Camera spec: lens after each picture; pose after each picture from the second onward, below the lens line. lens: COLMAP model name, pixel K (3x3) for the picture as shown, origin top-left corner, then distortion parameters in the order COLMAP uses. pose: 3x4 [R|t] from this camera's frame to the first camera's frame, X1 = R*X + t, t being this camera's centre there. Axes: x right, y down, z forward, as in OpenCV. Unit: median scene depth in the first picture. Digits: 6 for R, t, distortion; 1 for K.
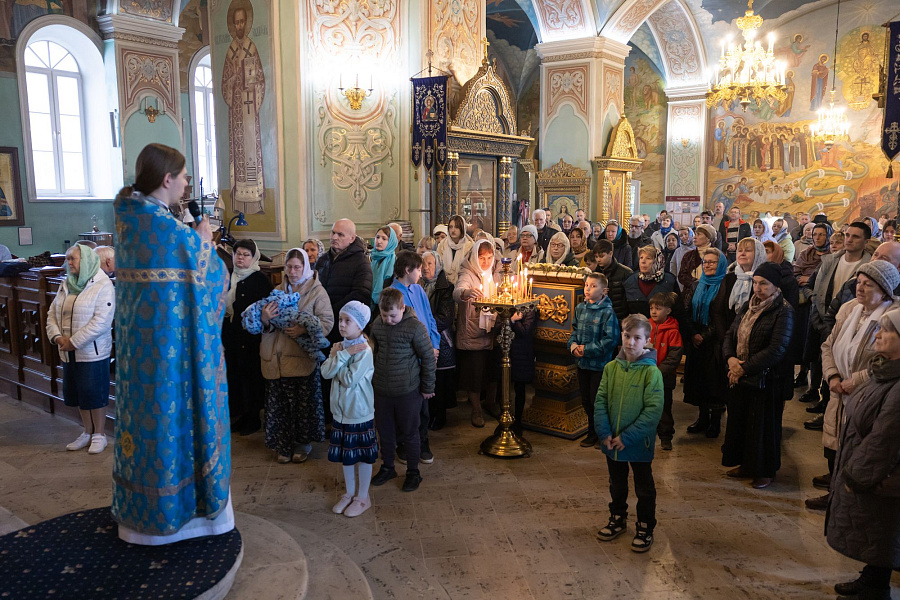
lens RADIAL K [[718.4, 0, 453.5], [0, 718.4, 300.3], [0, 0, 1]] dist [-0.008208, 0.002802]
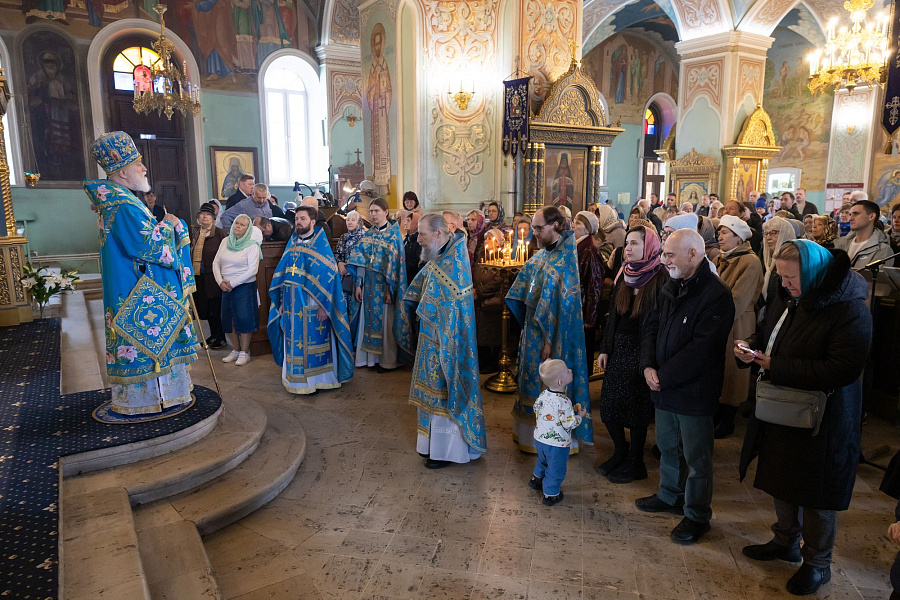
lens RADIAL K [[607.8, 0, 453.9], [0, 607.8, 299.1], [0, 0, 1]] dist [0.003263, -0.000763]
pose [[0.943626, 0.058998, -0.325714, 0.136676], [-0.046742, 0.997878, 0.045333, 0.007376], [0.327698, -0.027553, 0.944381, 0.002471]]
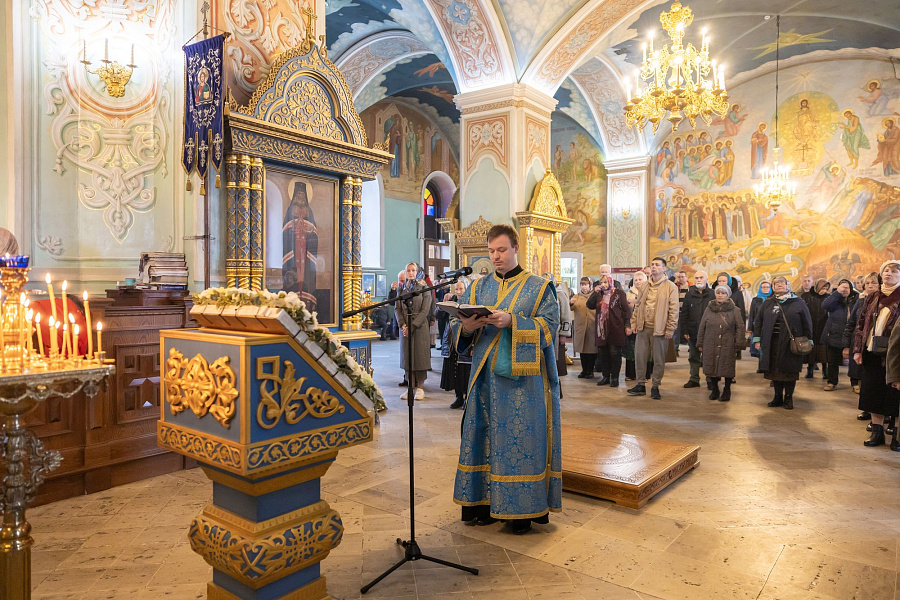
lens RADIAL K [[607.8, 0, 453.9], [0, 607.8, 299.1], [0, 0, 1]] dist [0.003263, -0.000763]
pose [[0.999965, 0.005673, 0.006155, 0.126015], [-0.004872, 0.992368, -0.123213, 0.001144], [-0.006807, 0.123179, 0.992361, 0.285215]]
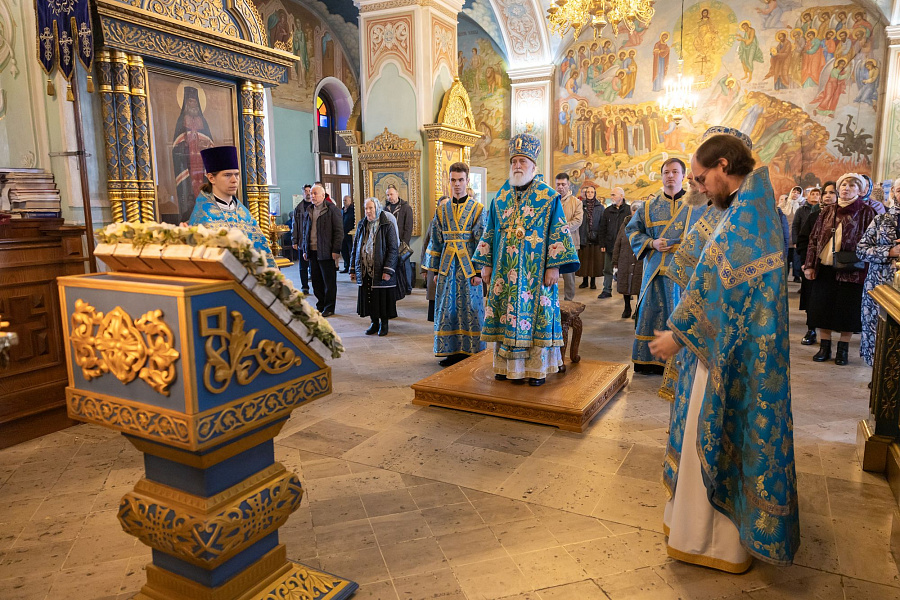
lens RADIAL K [[618.6, 0, 452.2], [0, 618.6, 298.8], [0, 0, 1]] dist [0.010032, -0.003829]
pose [[0.984367, -0.034532, 0.172714, 0.106203], [0.032752, 0.999377, 0.013145, -0.005337], [-0.173060, -0.007283, 0.984884, 0.305485]]
